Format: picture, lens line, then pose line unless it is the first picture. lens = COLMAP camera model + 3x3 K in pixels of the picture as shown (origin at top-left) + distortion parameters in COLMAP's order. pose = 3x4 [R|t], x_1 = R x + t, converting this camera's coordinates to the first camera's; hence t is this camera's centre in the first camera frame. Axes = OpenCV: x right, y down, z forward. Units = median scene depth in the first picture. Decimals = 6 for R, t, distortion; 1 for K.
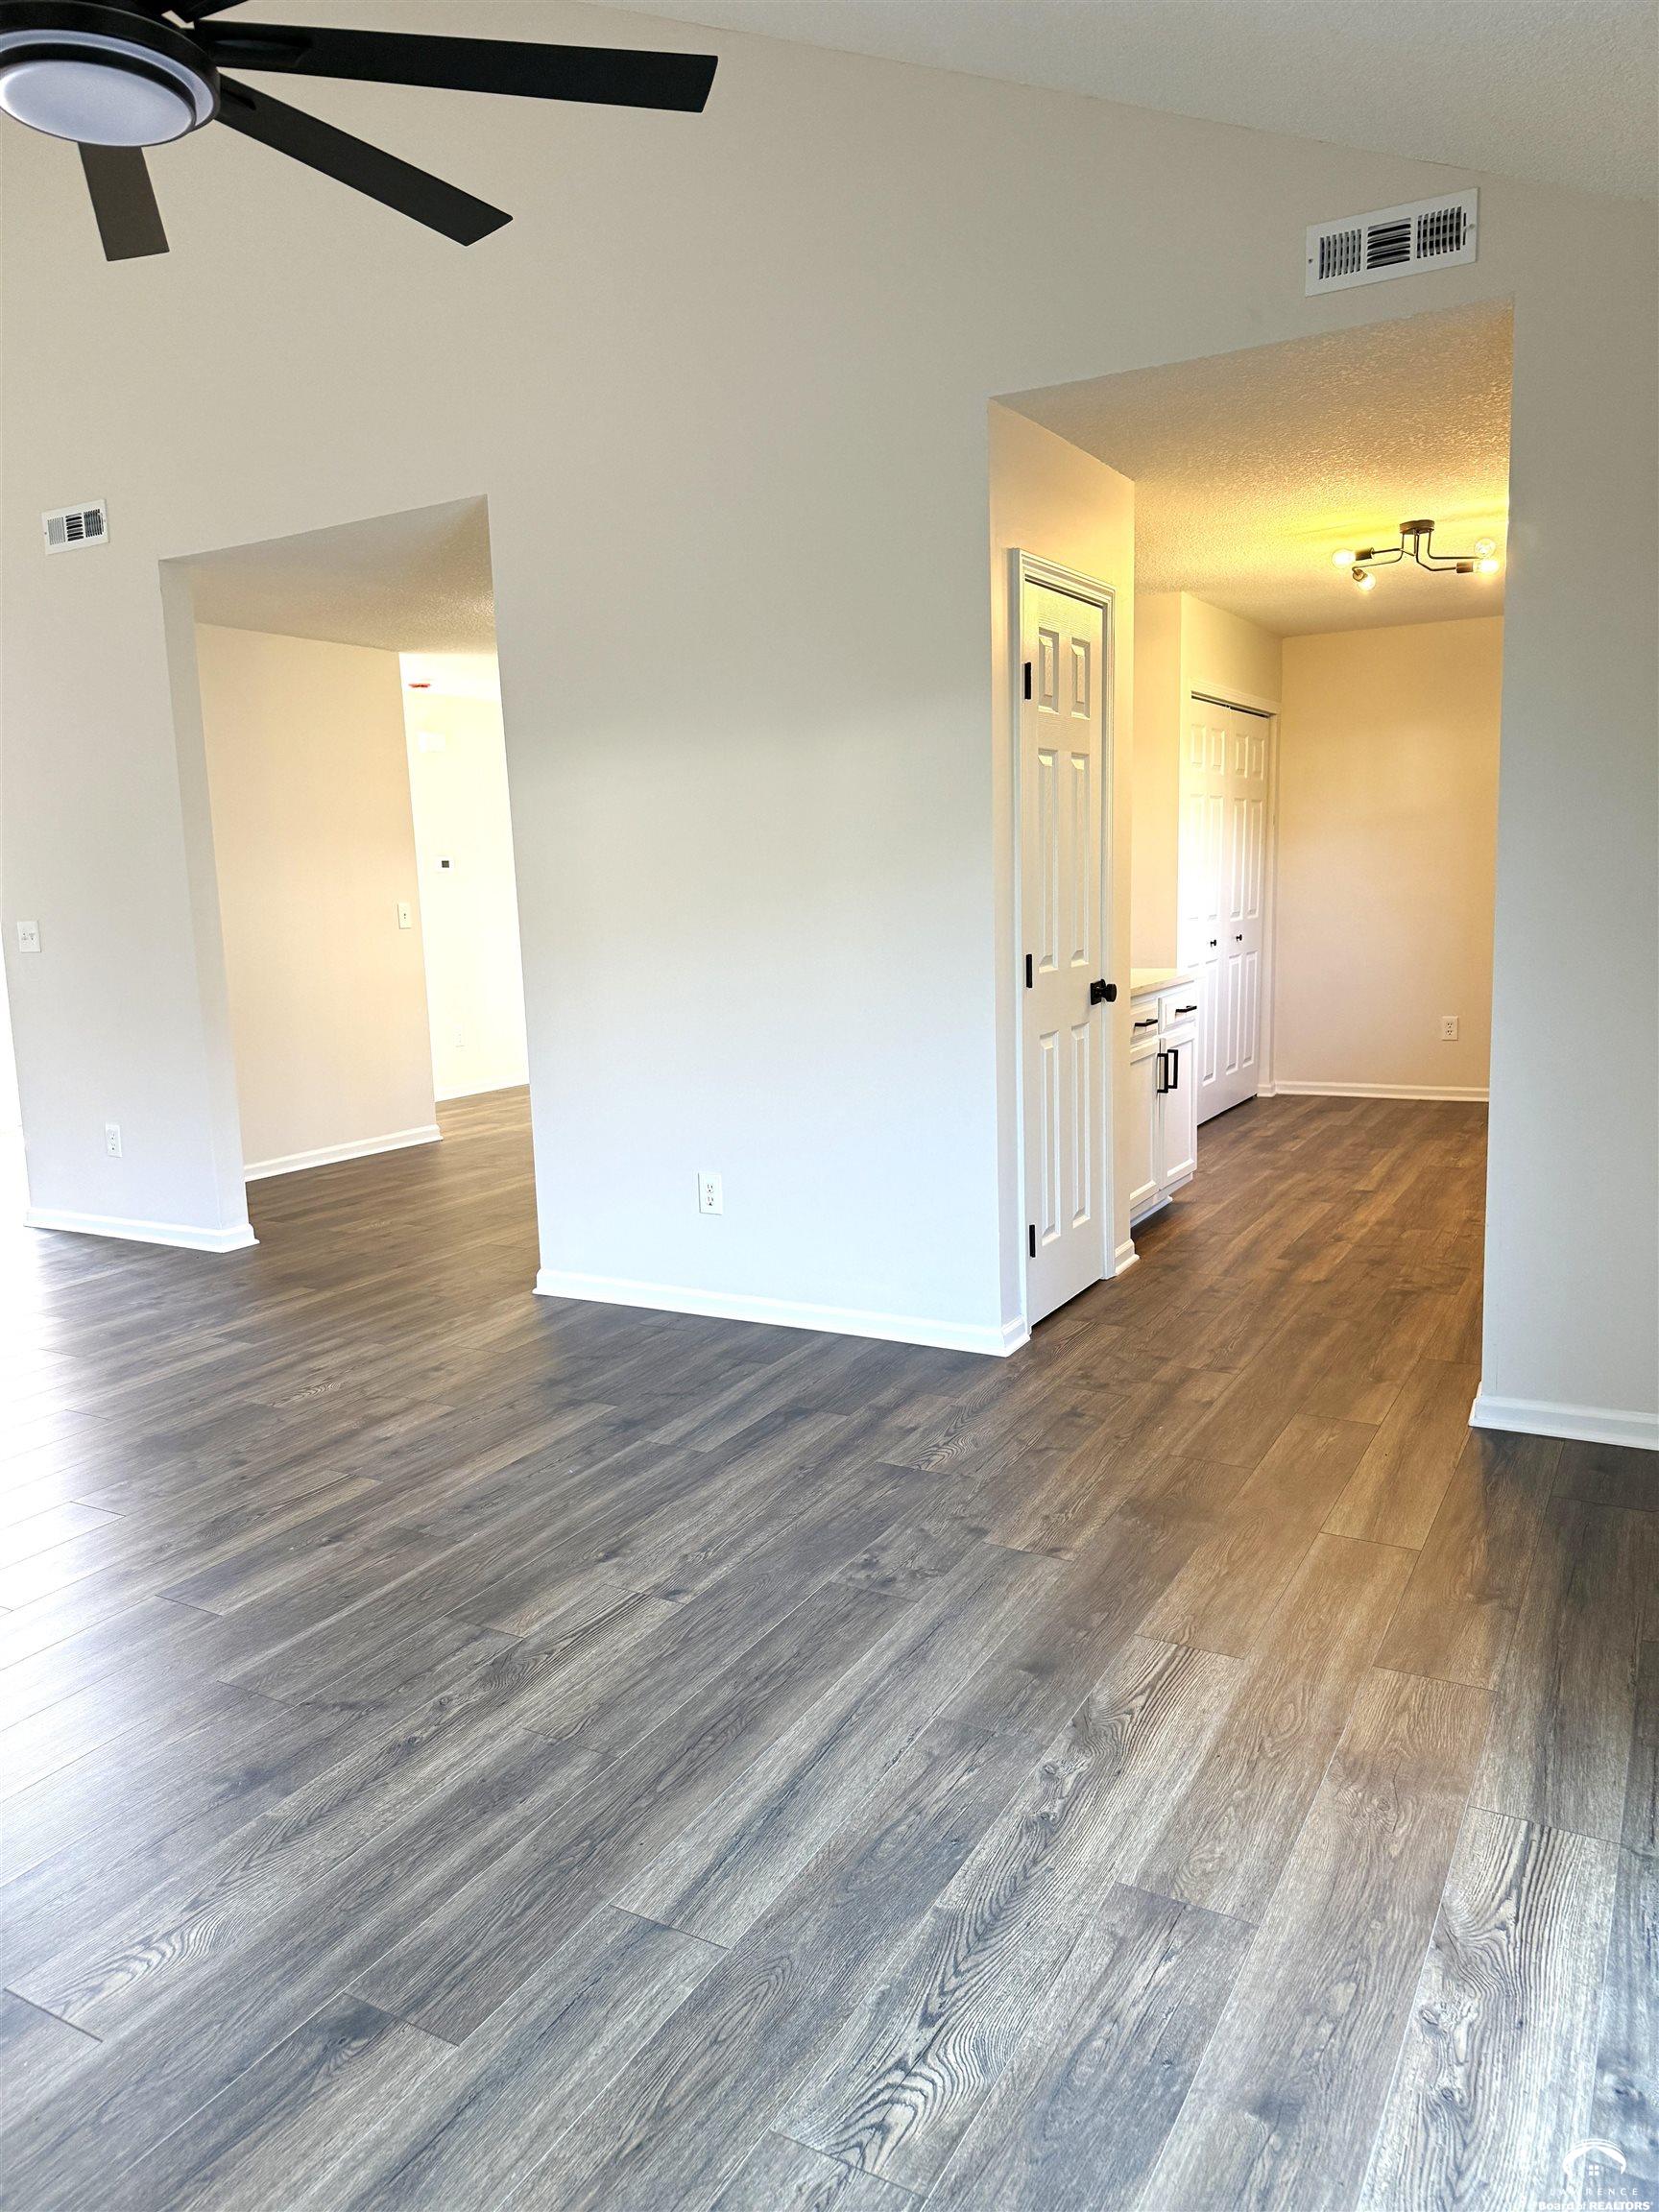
lens RADIAL K [[1535.7, 0, 841.2], [0, 1535.7, 1100.1], [0, 0, 1]] dist [0.099793, -0.094433]
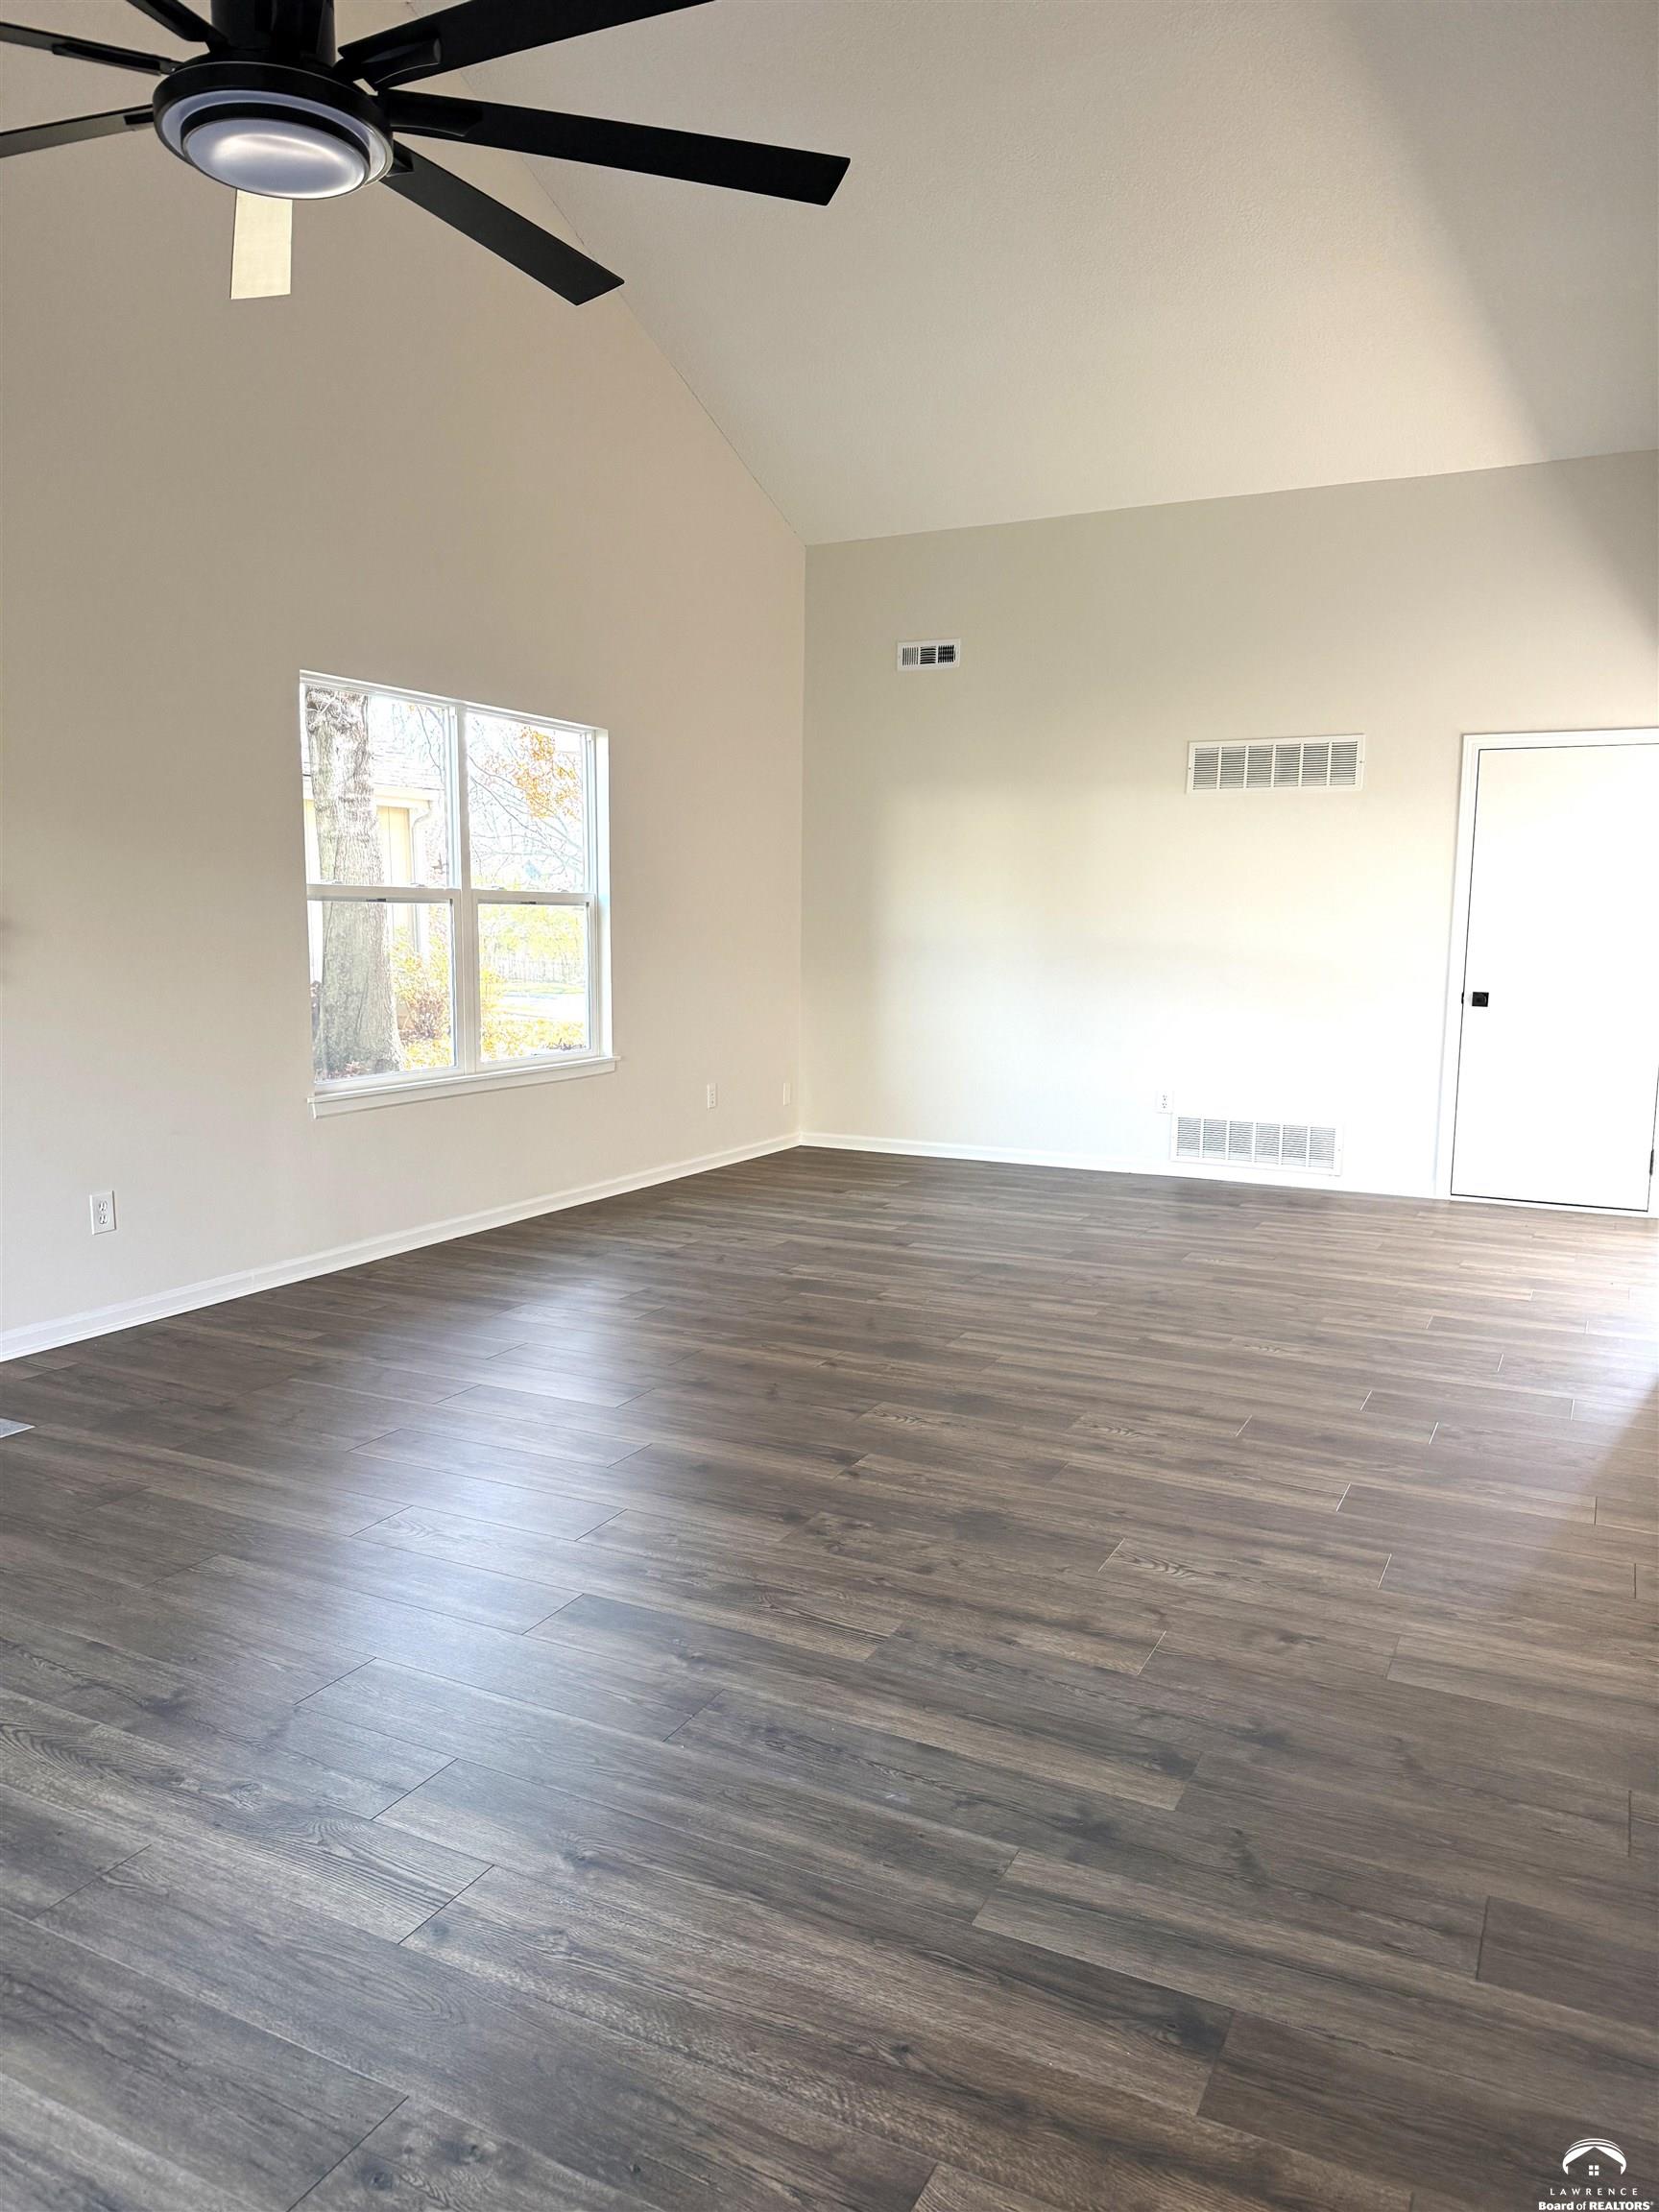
lens RADIAL K [[1535.7, 0, 841.2], [0, 1535.7, 1100.1], [0, 0, 1]] dist [0.099793, -0.094433]
pose [[0.031902, 0.162741, -0.986153, 0.408160], [-0.153660, 0.975724, 0.156050, -0.148294], [0.987609, 0.146554, 0.056134, 0.796162]]
